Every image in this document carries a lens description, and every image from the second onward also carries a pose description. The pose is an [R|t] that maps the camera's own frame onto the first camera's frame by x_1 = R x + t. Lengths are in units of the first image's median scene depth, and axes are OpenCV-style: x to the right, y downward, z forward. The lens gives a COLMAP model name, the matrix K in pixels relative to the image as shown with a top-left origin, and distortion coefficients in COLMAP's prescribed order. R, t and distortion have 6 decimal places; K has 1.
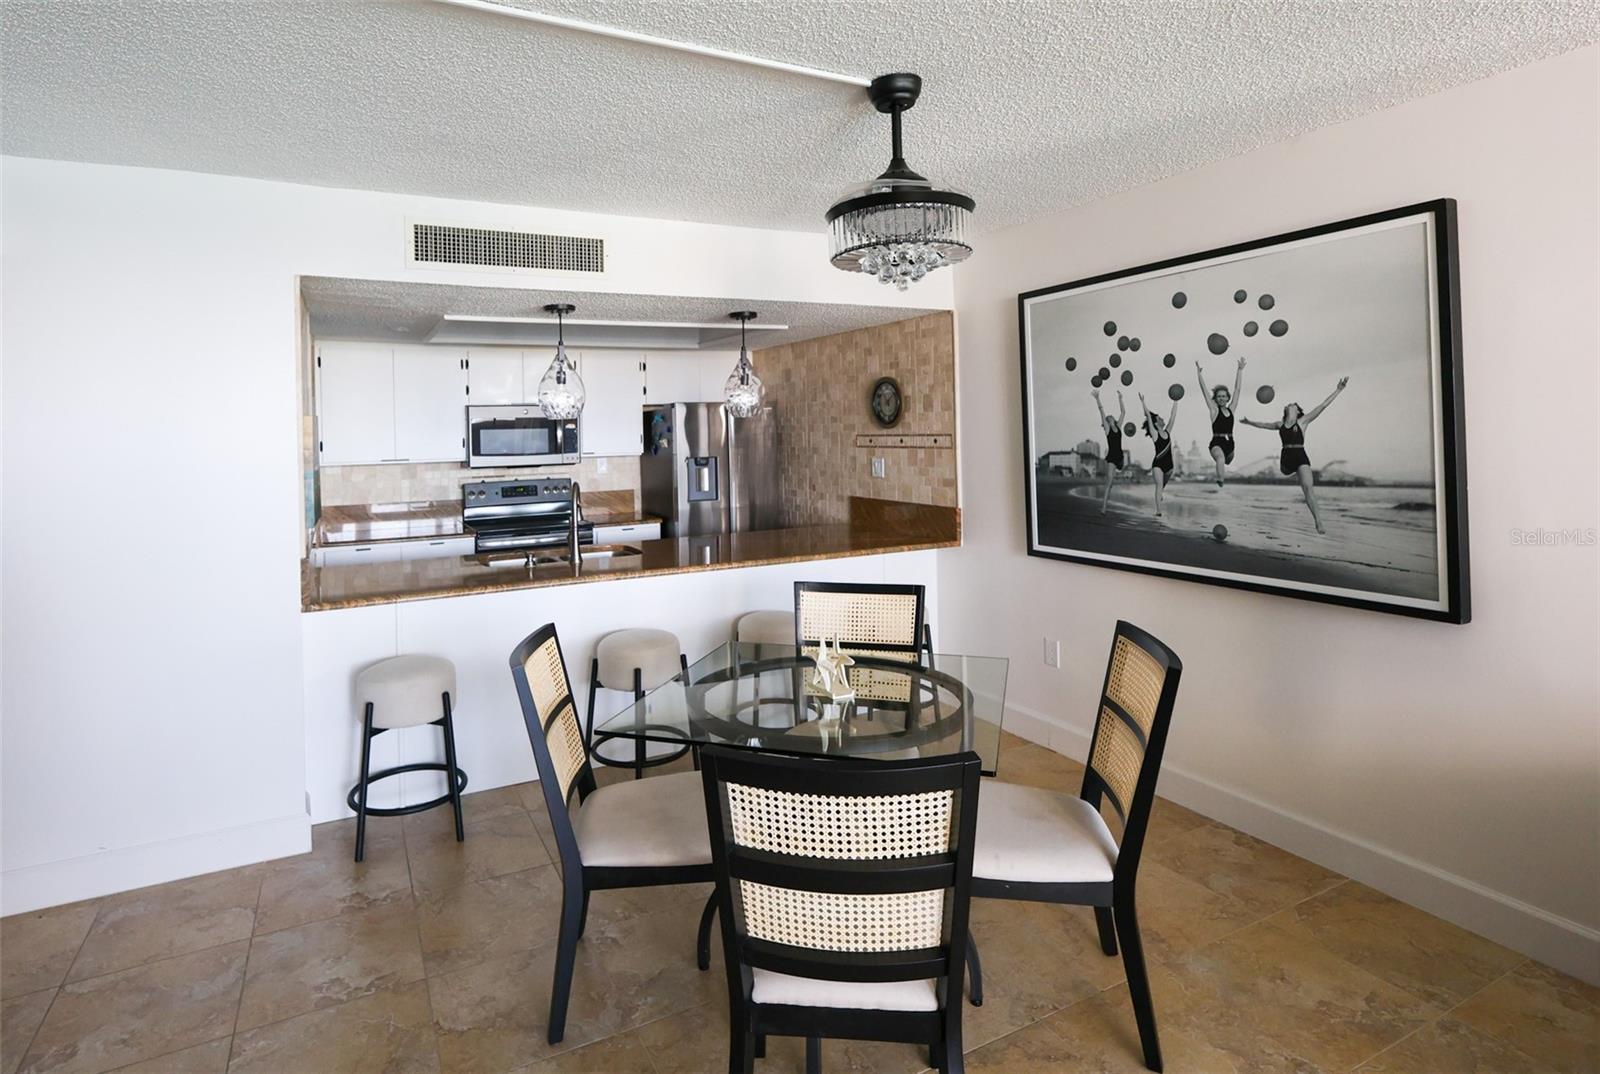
lens RADIAL K [[840.2, 0, 744.1], [0, 840.2, 431.0], [0, 0, 1]] dist [0.011747, -0.003229]
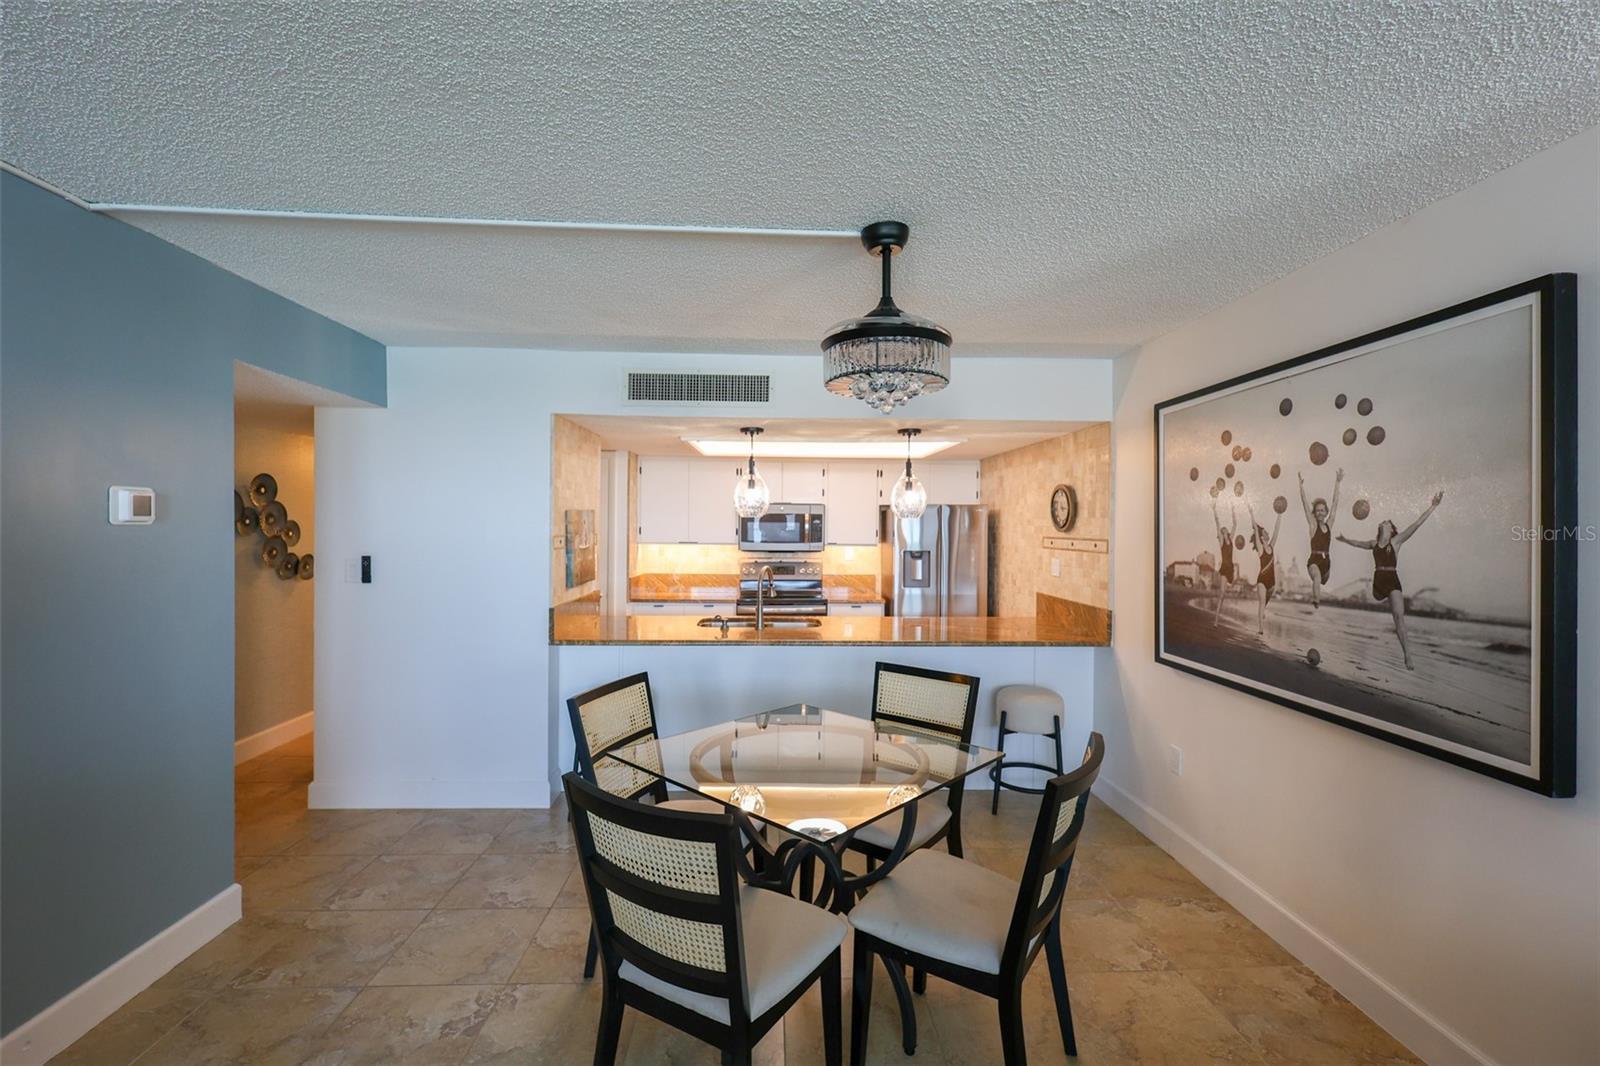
lens RADIAL K [[691.1, 0, 795.2], [0, 691.1, 530.8], [0, 0, 1]] dist [0.000193, 0.000891]
pose [[0.914971, 0.032723, -0.402191, 0.325395], [-0.028766, 0.999460, 0.015876, -0.013477], [0.402494, -0.002957, 0.915418, 0.072054]]
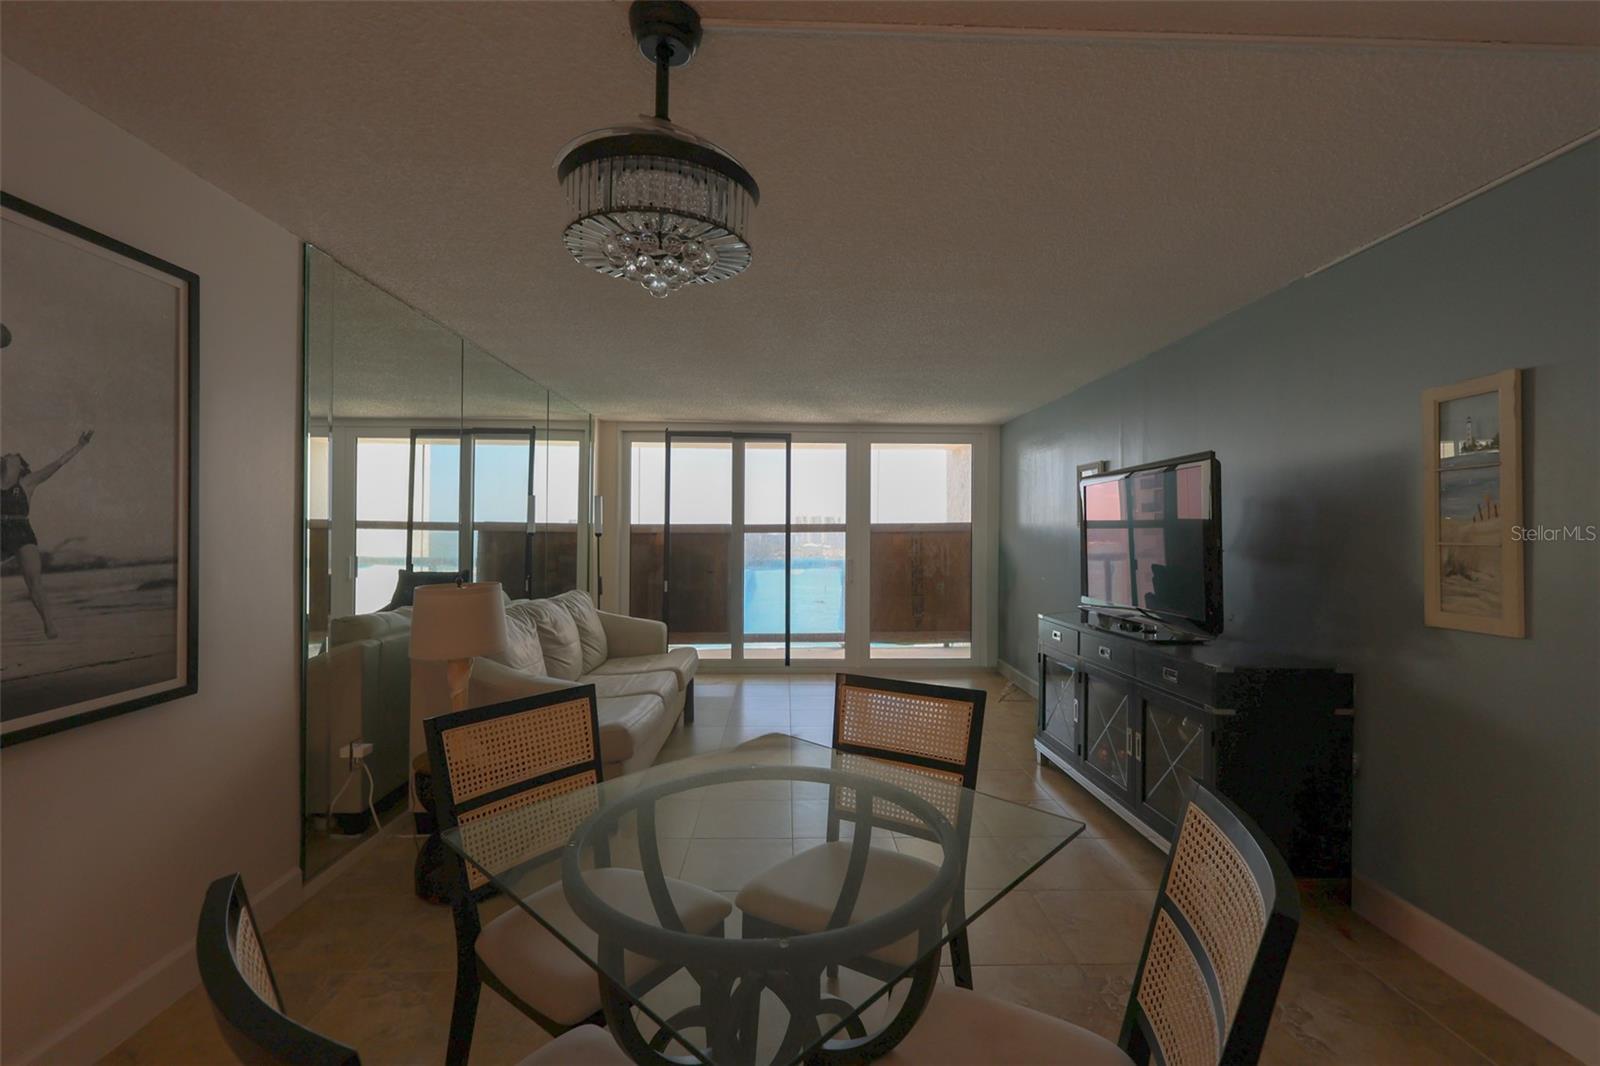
lens RADIAL K [[691.1, 0, 804.6], [0, 691.1, 530.1], [0, 0, 1]] dist [0.000193, 0.000891]
pose [[-0.913310, 0.016587, 0.406927, -0.126188], [0.013284, 0.999852, -0.010940, 0.036903], [-0.407048, -0.004586, -0.913395, 1.085730]]
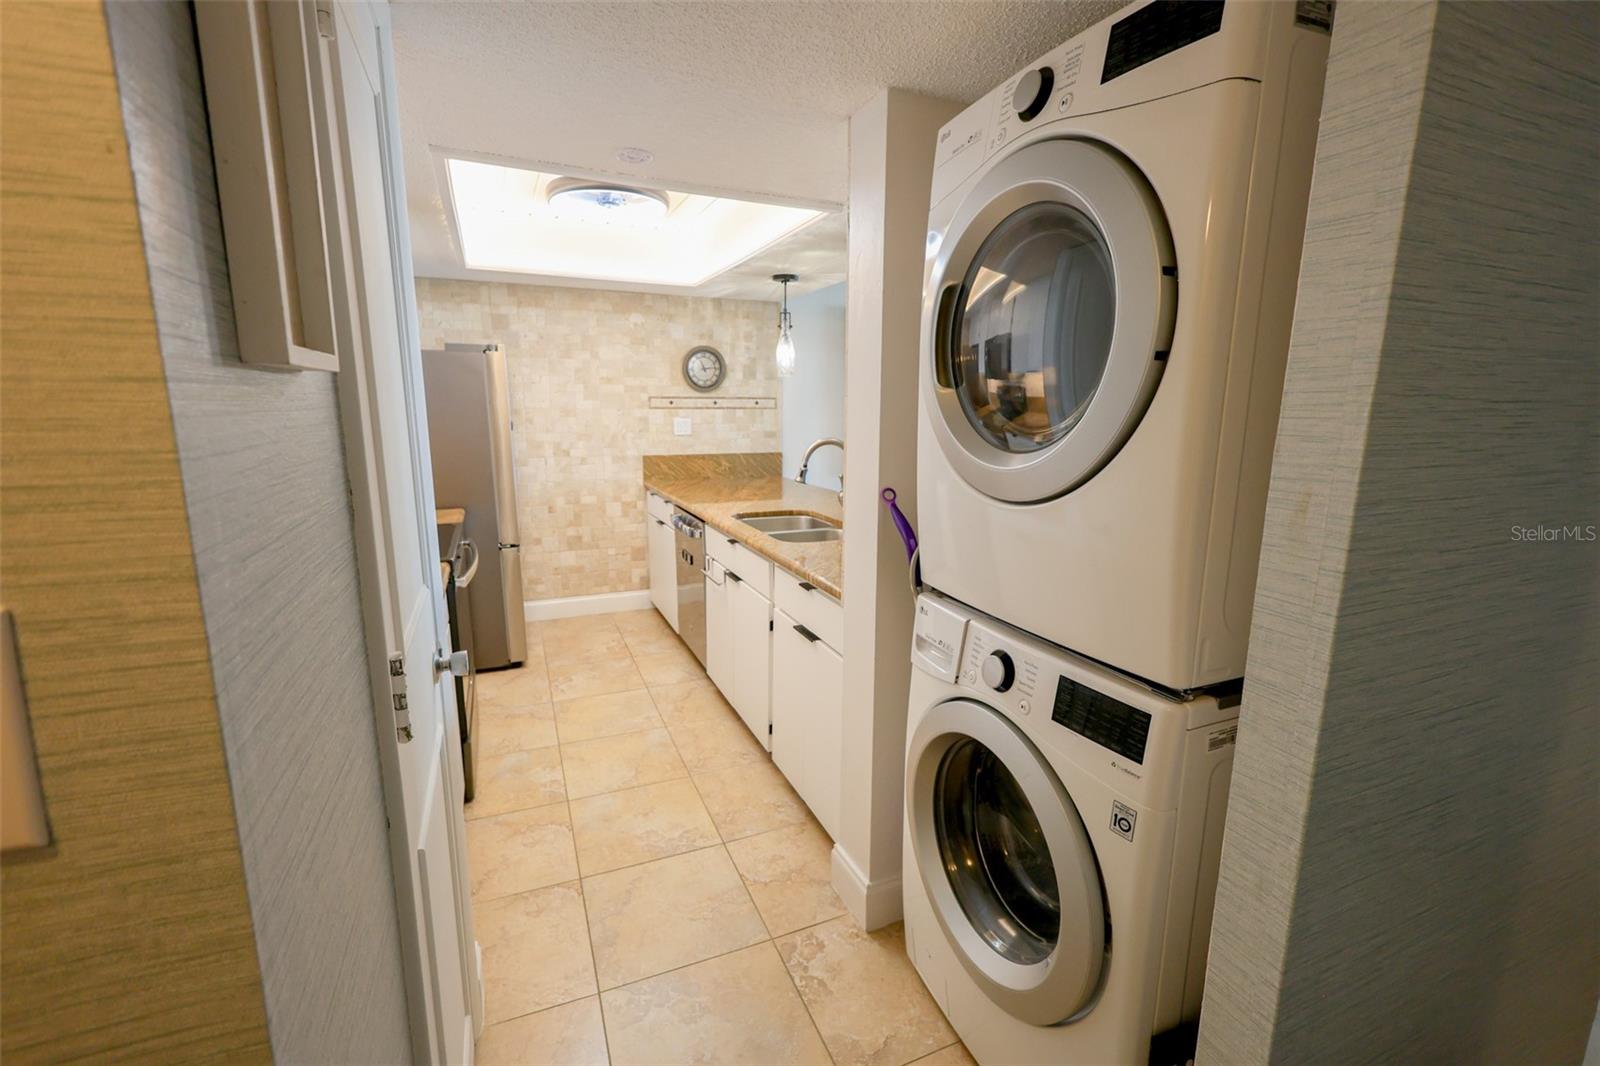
lens RADIAL K [[691.1, 0, 801.0], [0, 691.1, 532.5], [0, 0, 1]] dist [0.000193, 0.000891]
pose [[0.040212, -0.164629, 0.985536, -1.201293], [-0.008540, 0.986241, 0.165095, 0.045299], [-0.999155, -0.015055, 0.038252, 1.251106]]
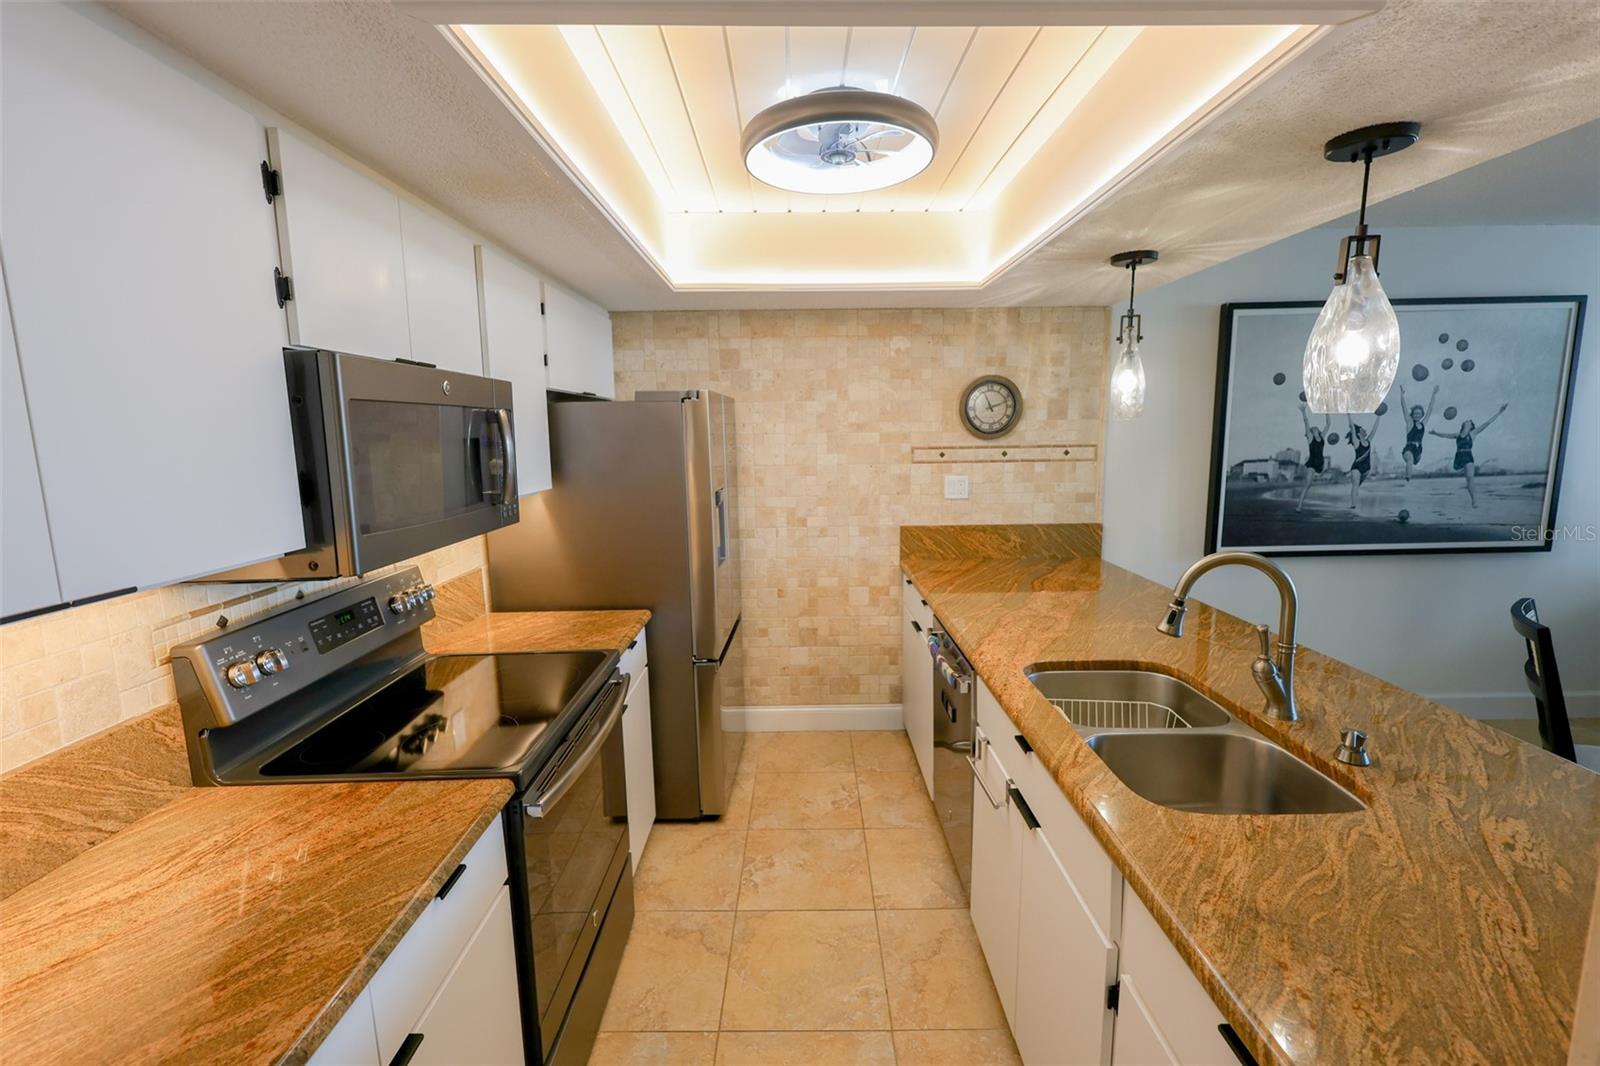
lens RADIAL K [[691.1, 0, 801.0], [0, 691.1, 531.3], [0, 0, 1]] dist [0.000193, 0.000891]
pose [[0.430846, -0.117198, 0.894783, -0.797510], [0.004926, 0.991822, 0.127537, -0.000619], [-0.902412, -0.050541, 0.427899, 1.317942]]
